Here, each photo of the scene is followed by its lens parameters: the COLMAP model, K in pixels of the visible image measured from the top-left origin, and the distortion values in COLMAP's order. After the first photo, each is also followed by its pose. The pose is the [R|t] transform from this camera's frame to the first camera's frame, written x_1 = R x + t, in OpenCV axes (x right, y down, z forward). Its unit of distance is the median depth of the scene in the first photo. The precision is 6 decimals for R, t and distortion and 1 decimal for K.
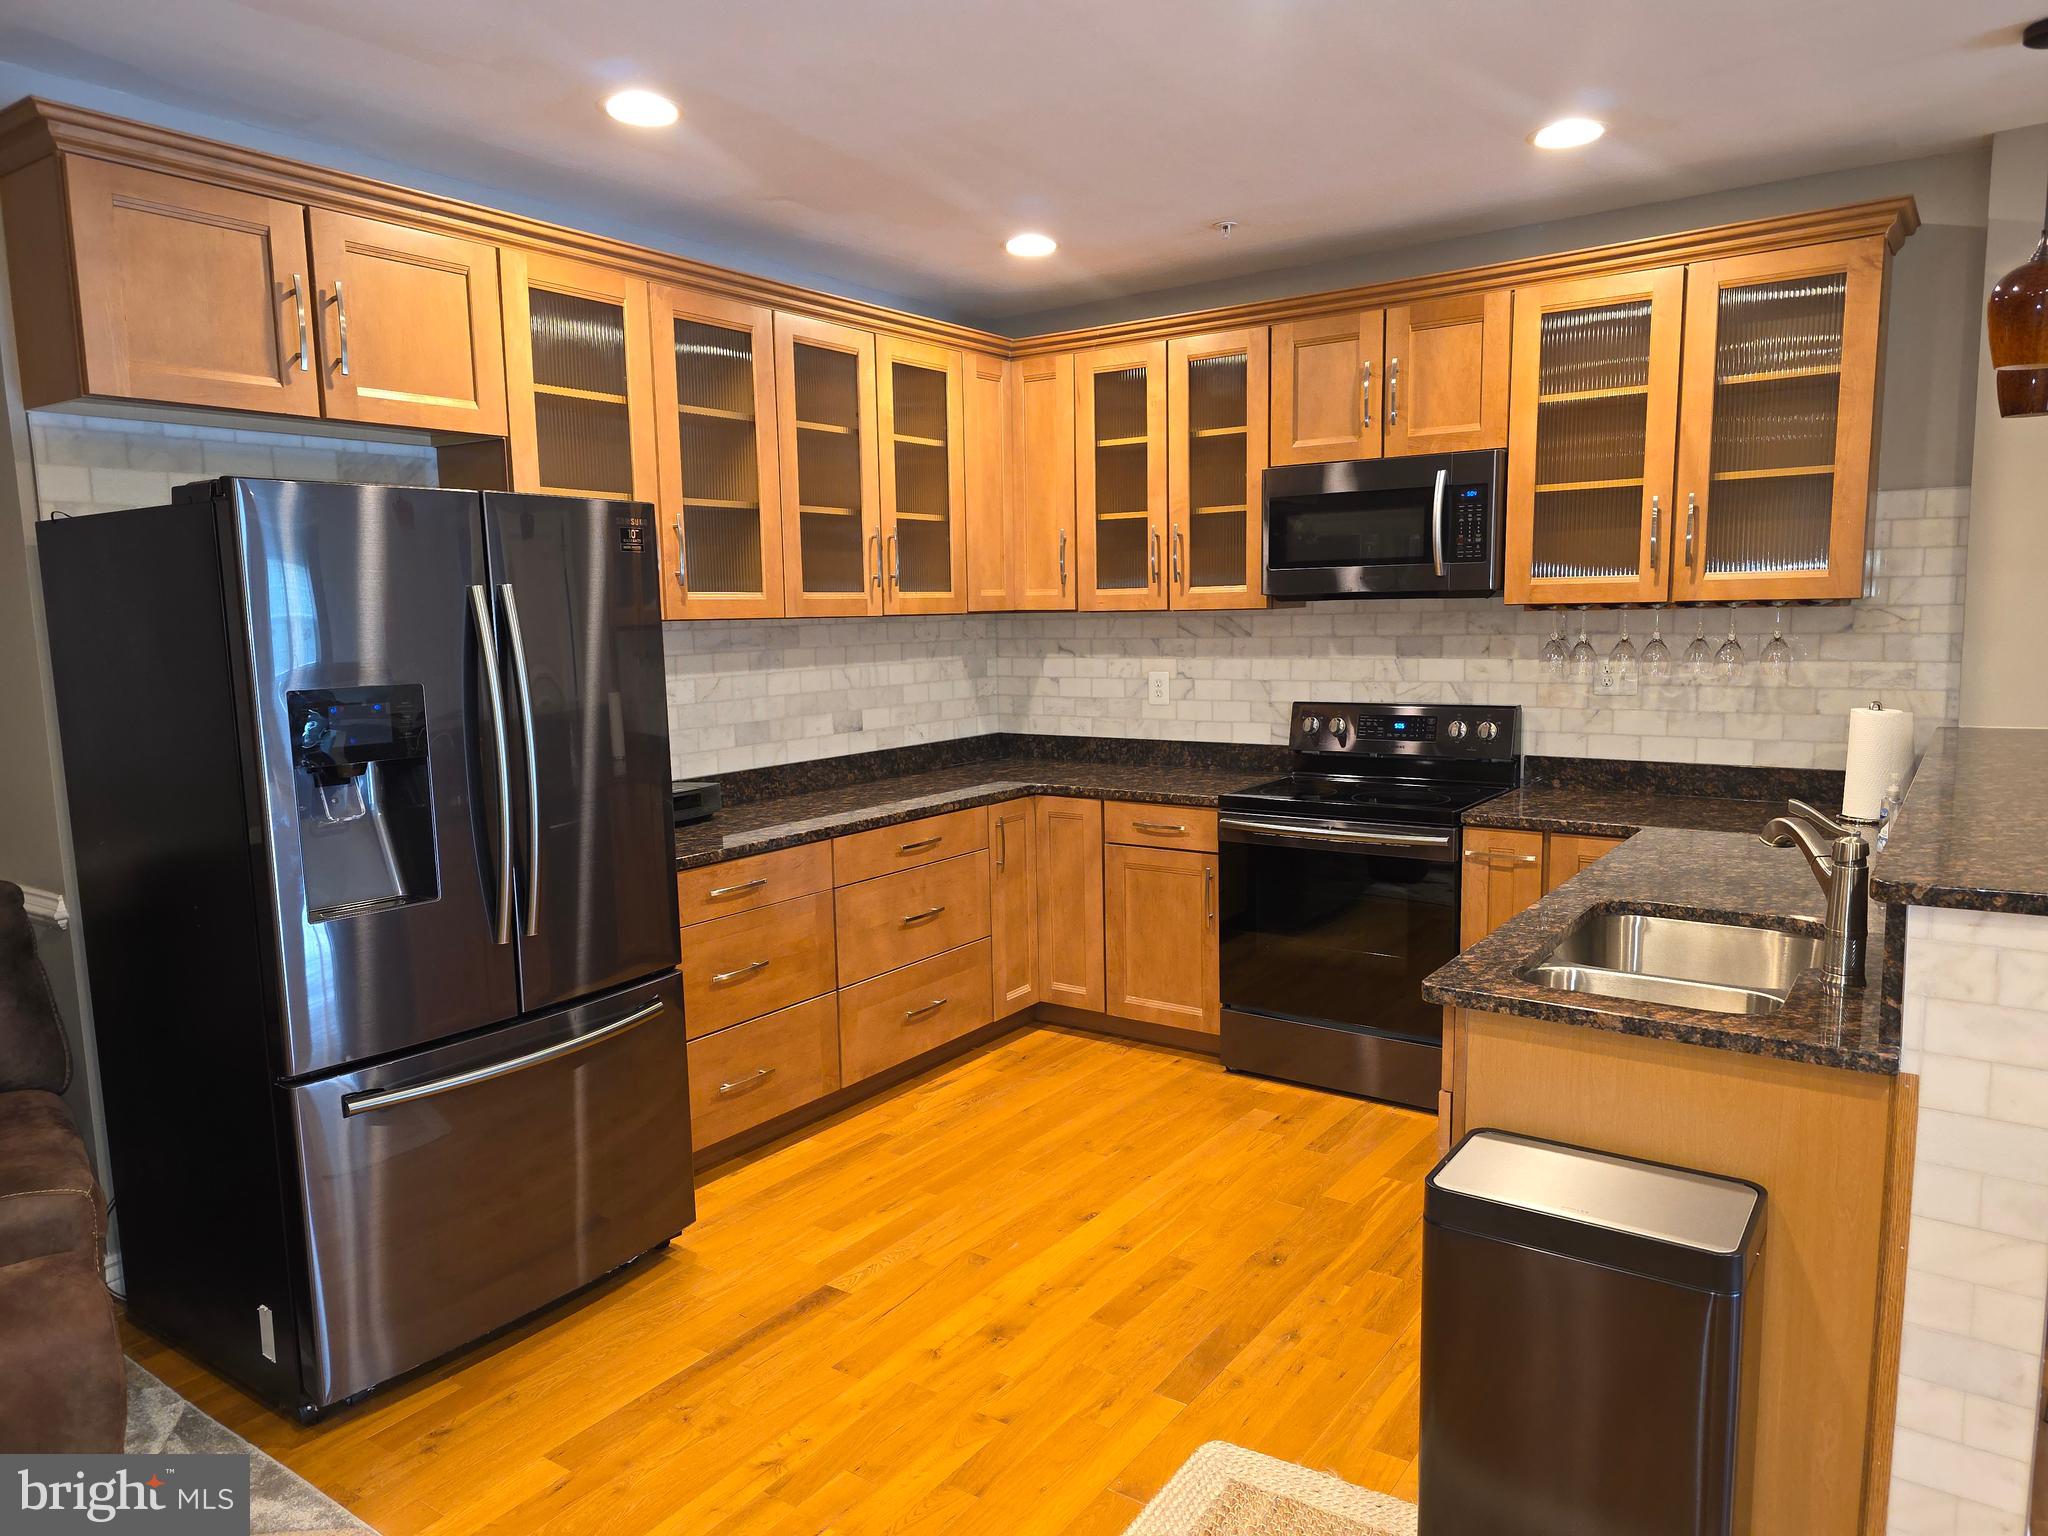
lens RADIAL K [[1354.5, 0, 1024.0], [0, 1354.5, 768.0], [0, 0, 1]] dist [-0.002832, -0.001165]
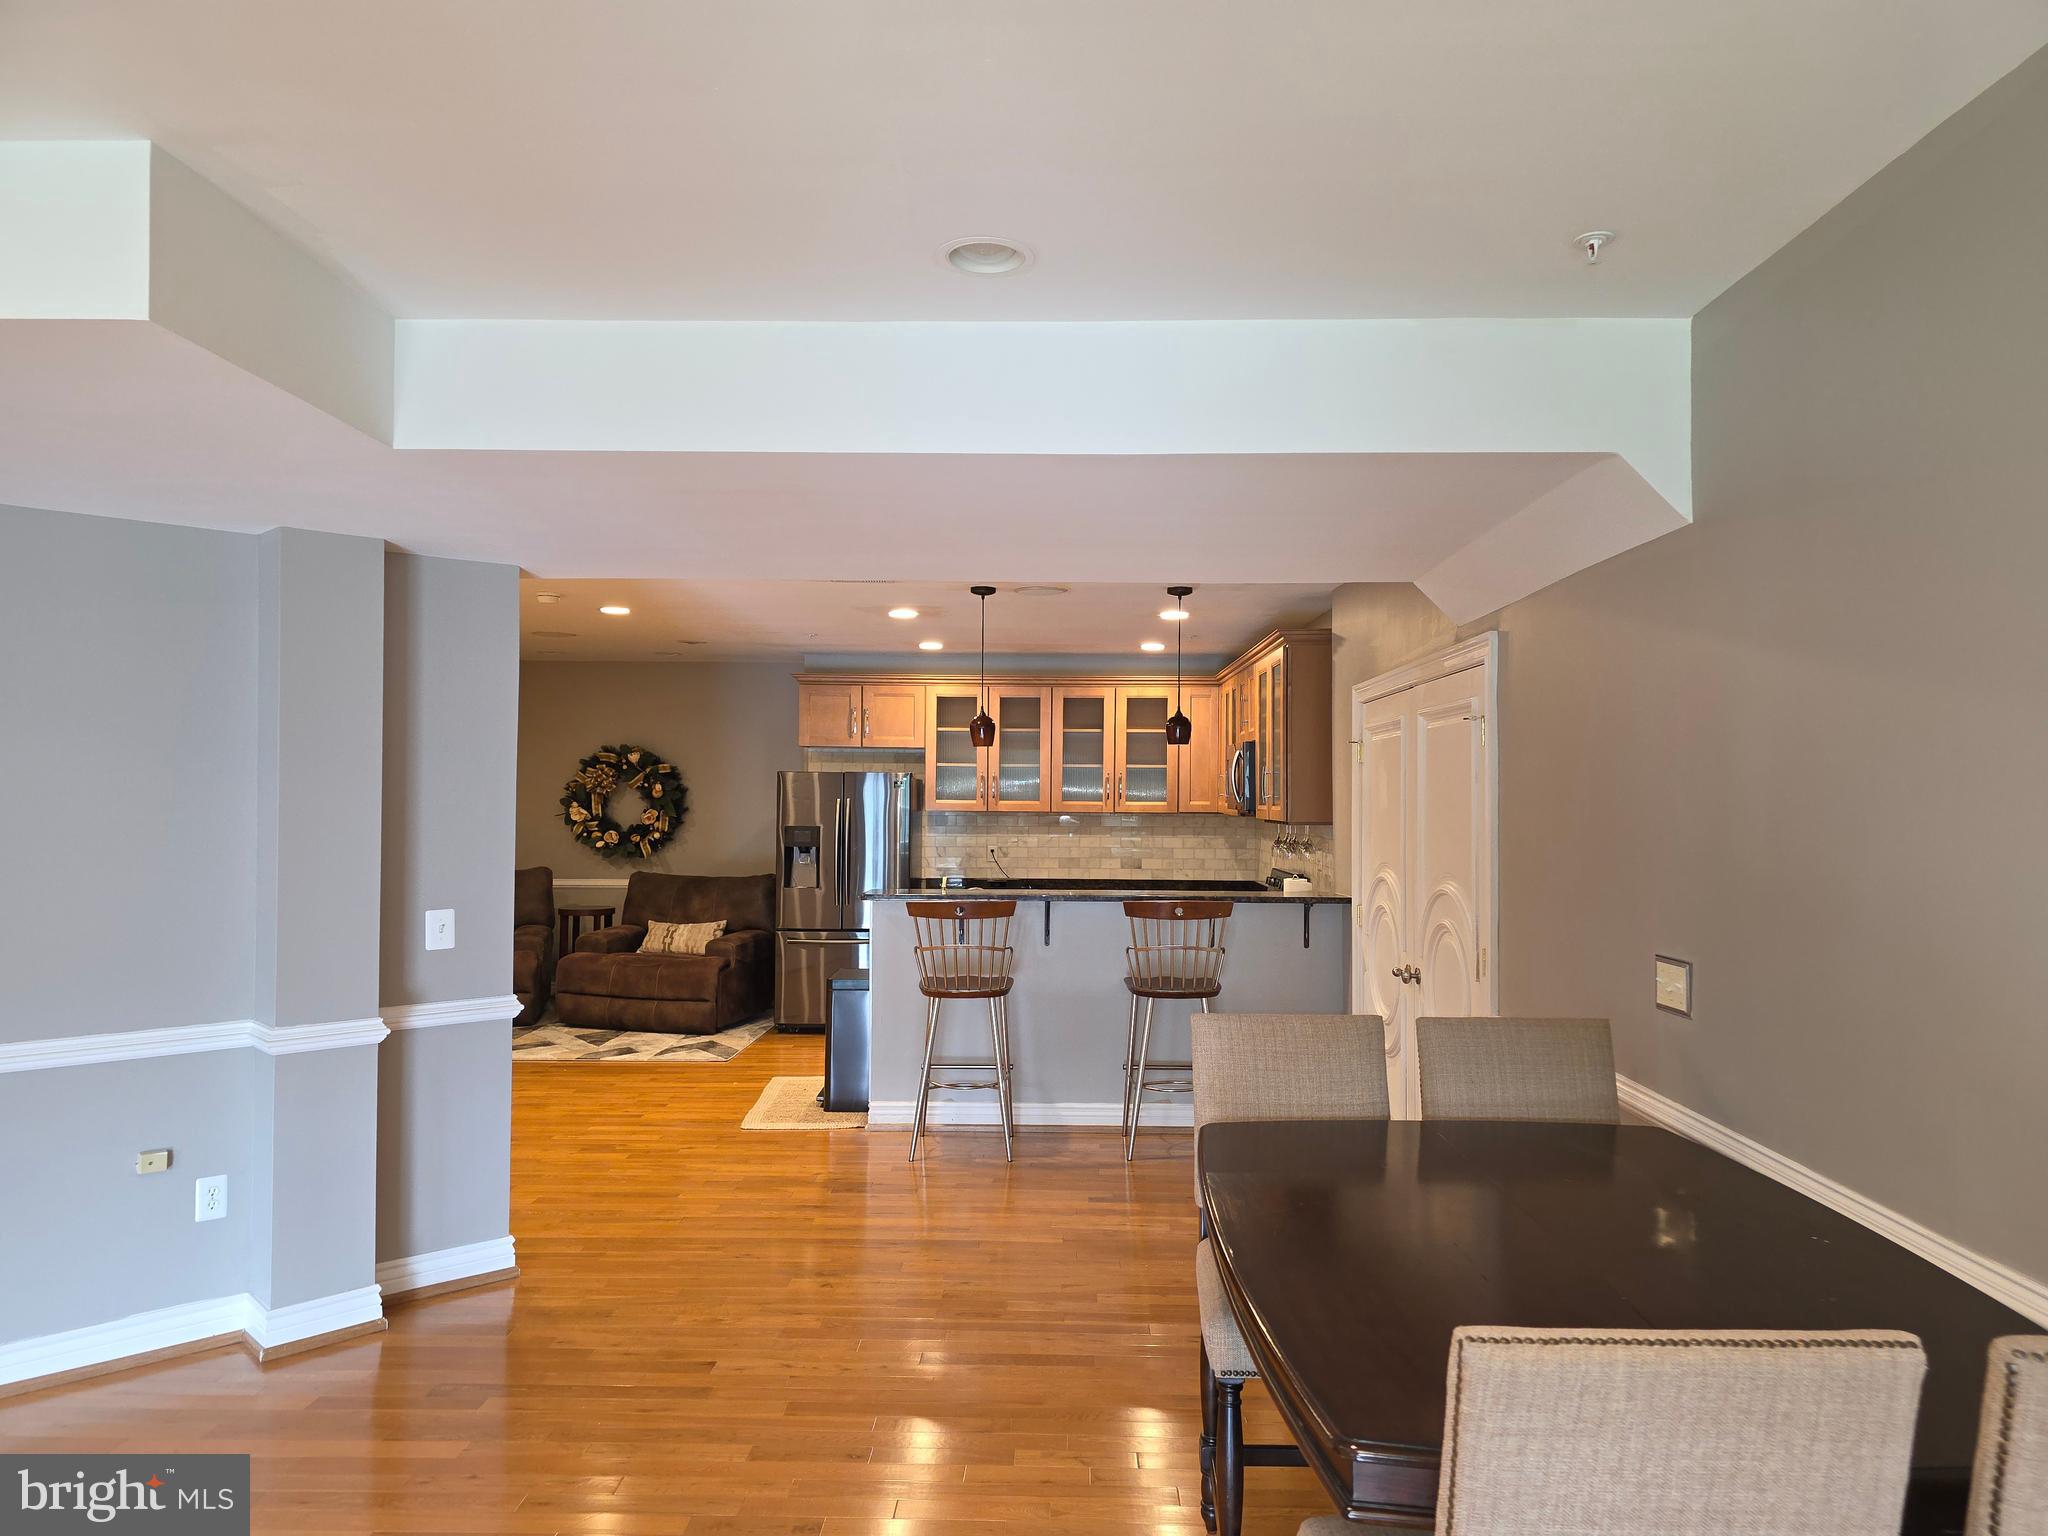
lens RADIAL K [[1354.5, 0, 1024.0], [0, 1354.5, 768.0], [0, 0, 1]] dist [-0.002832, -0.001165]
pose [[0.554373, -0.001285, -0.832267, 1.584776], [-0.113557, 0.990530, -0.077170, 0.000193], [0.824485, 0.137291, 0.548977, -0.316802]]
